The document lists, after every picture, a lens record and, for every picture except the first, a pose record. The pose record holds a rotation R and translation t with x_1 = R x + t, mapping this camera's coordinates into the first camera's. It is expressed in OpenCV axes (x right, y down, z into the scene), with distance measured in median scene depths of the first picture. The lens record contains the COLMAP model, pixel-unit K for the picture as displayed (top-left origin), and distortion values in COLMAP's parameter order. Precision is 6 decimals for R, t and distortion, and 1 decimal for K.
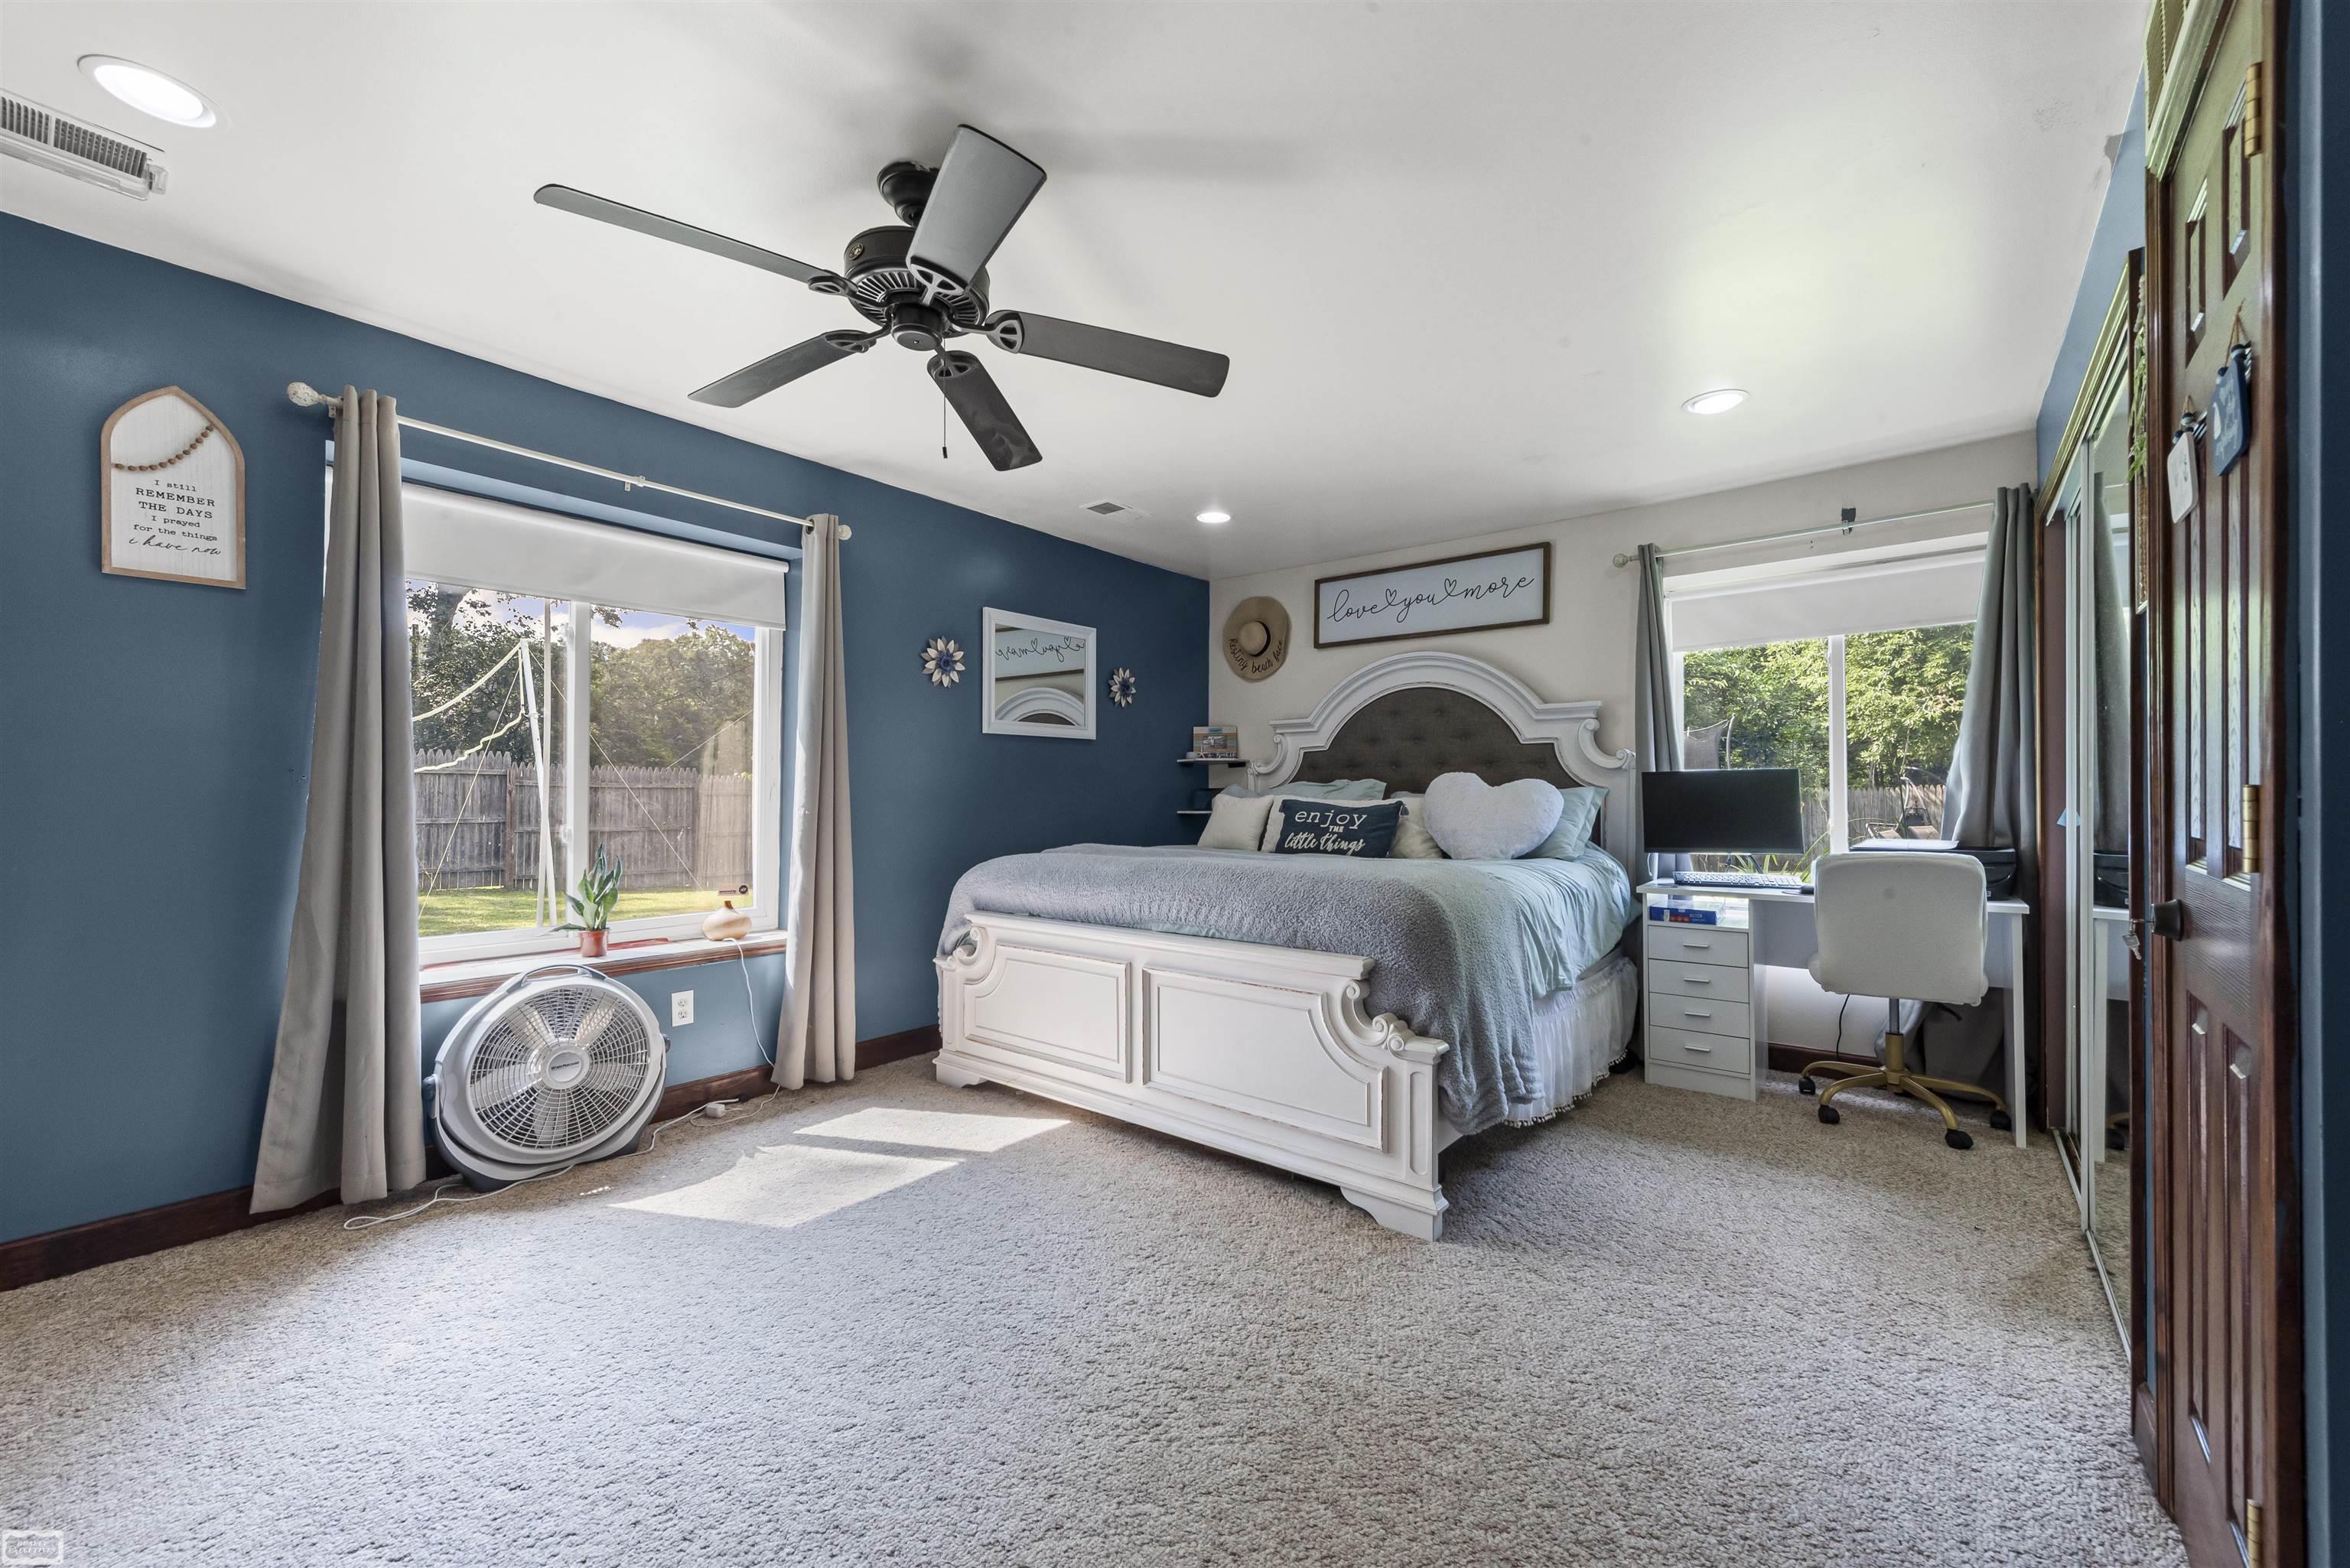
lens RADIAL K [[916.6, 0, 1175.0], [0, 916.6, 784.0], [0, 0, 1]] dist [0.021730, -0.000054]
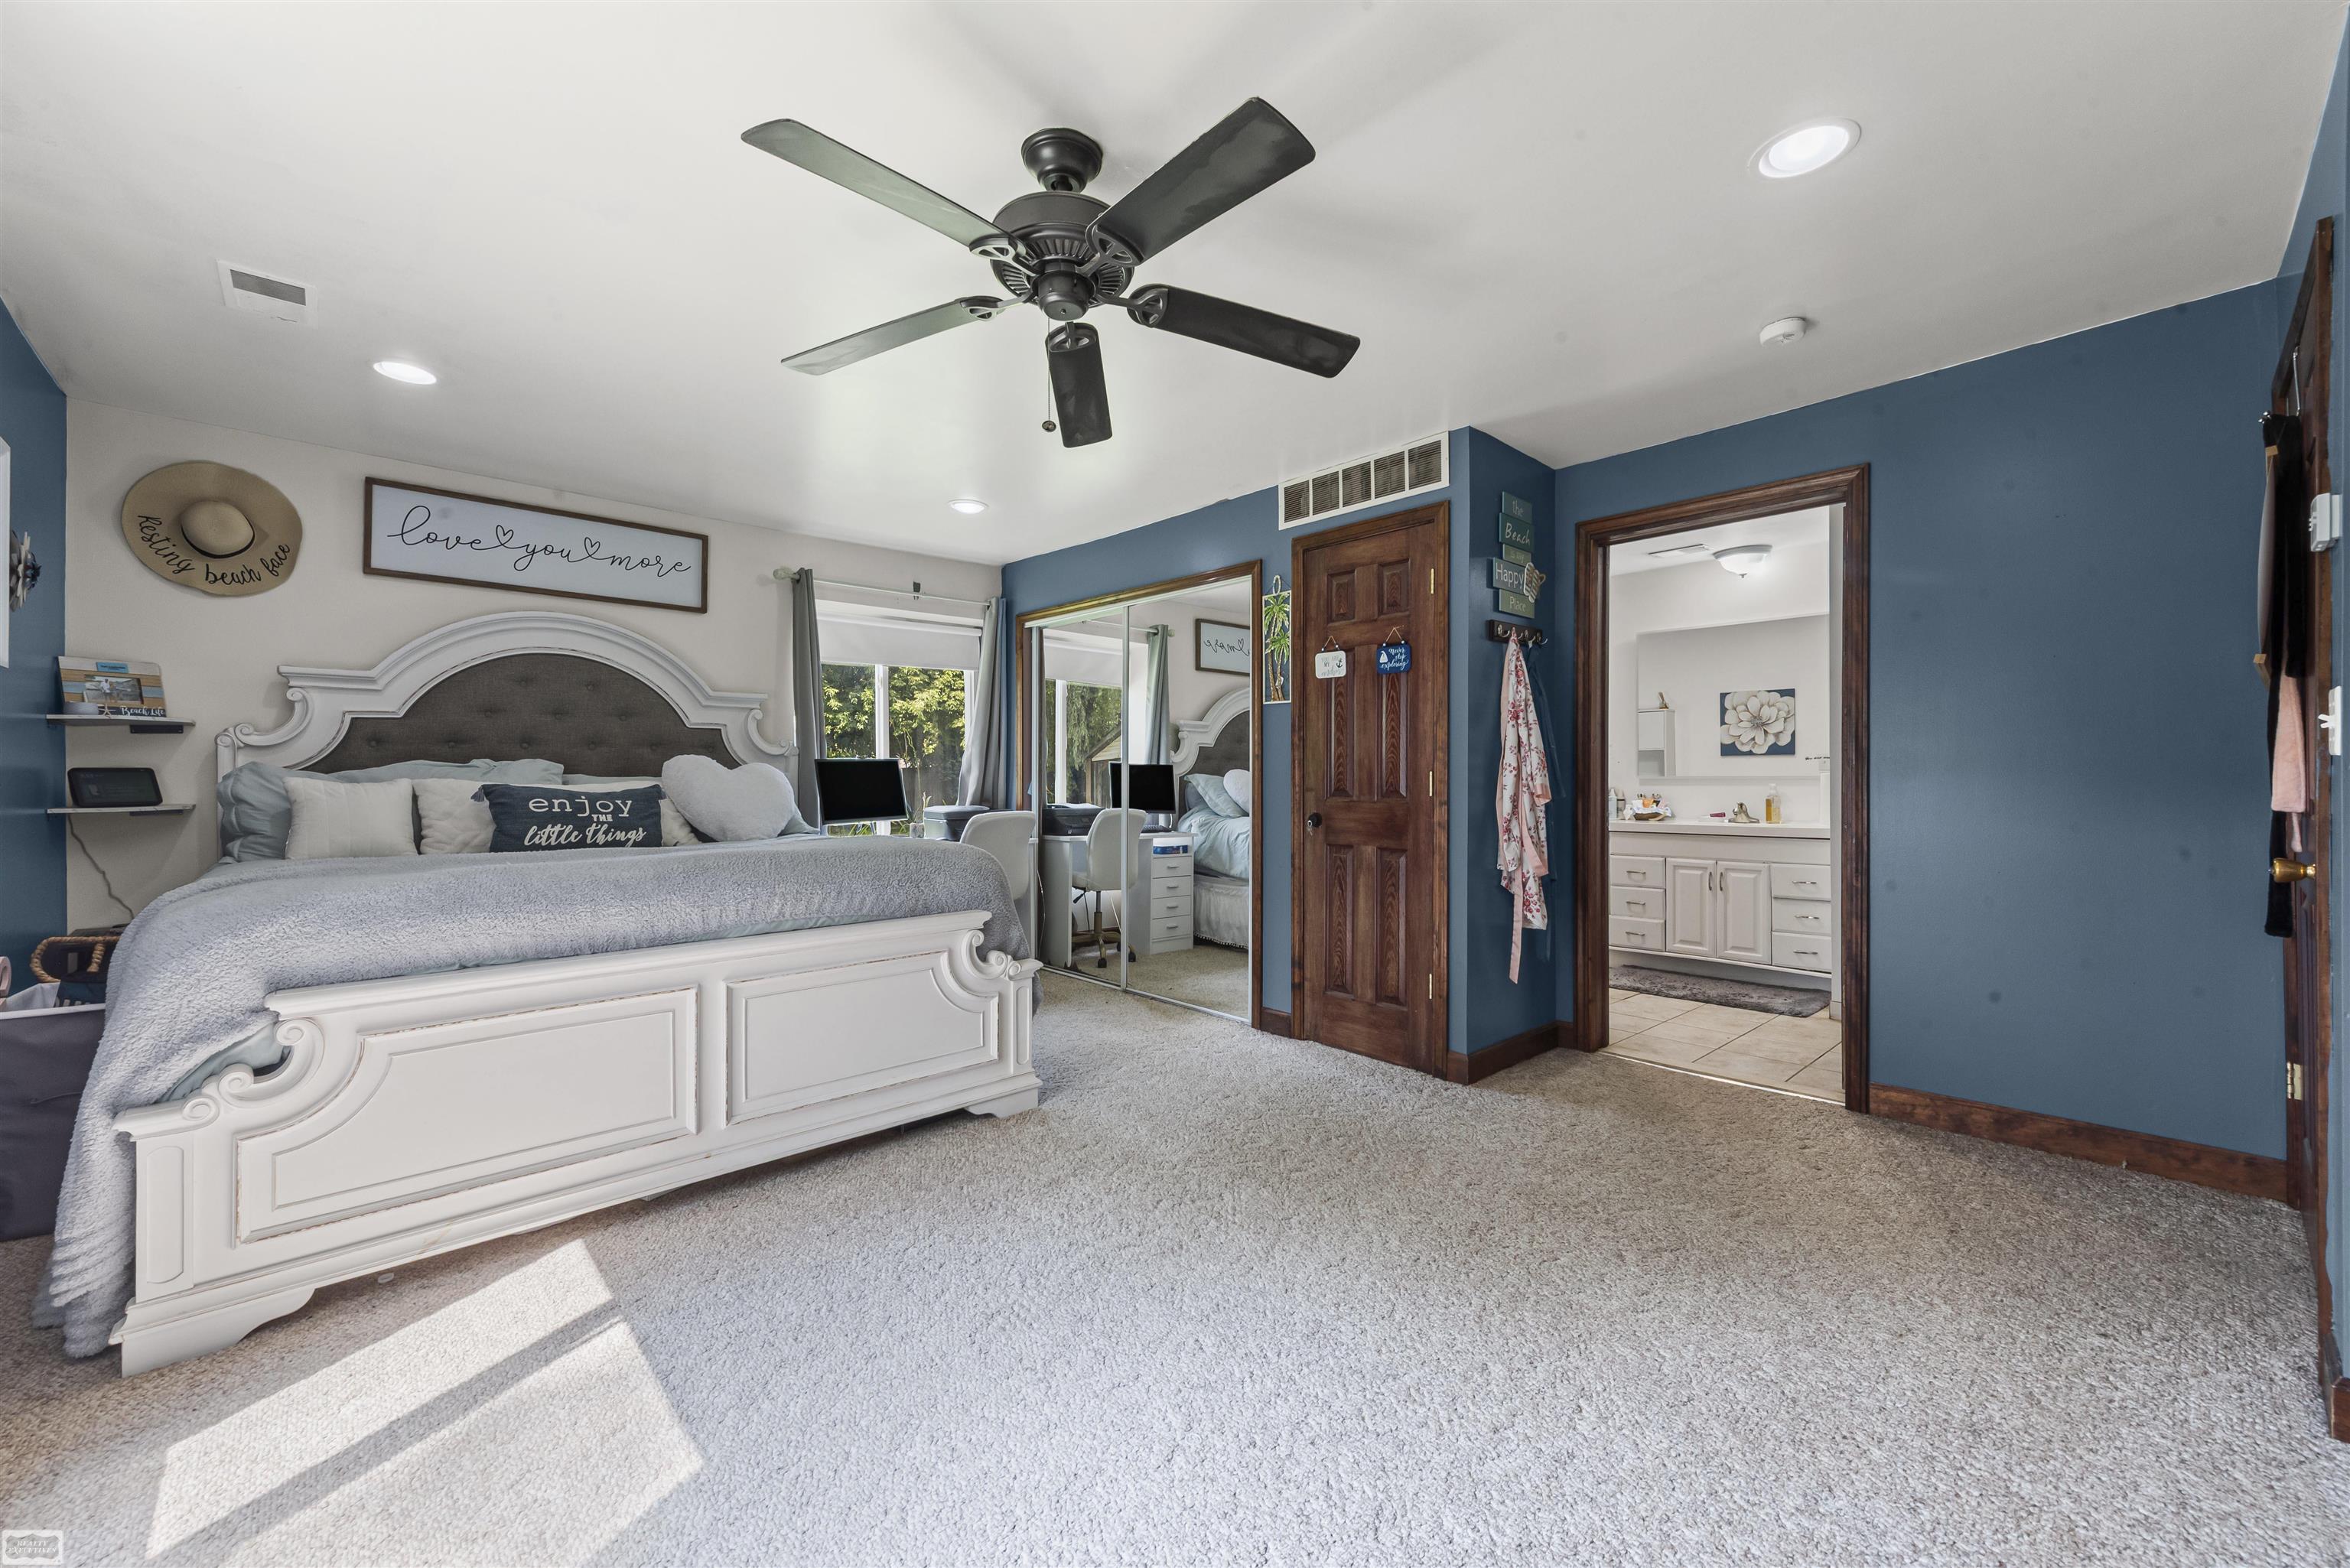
lens RADIAL K [[923.5, 0, 1156.4], [0, 923.5, 778.4], [0, 0, 1]] dist [0.003935, -0.000122]
pose [[0.148492, 0.000690, 0.988913, -0.600799], [-0.007775, 0.999970, 0.000470, 0.008264], [-0.988883, -0.007758, 0.148492, 0.368738]]
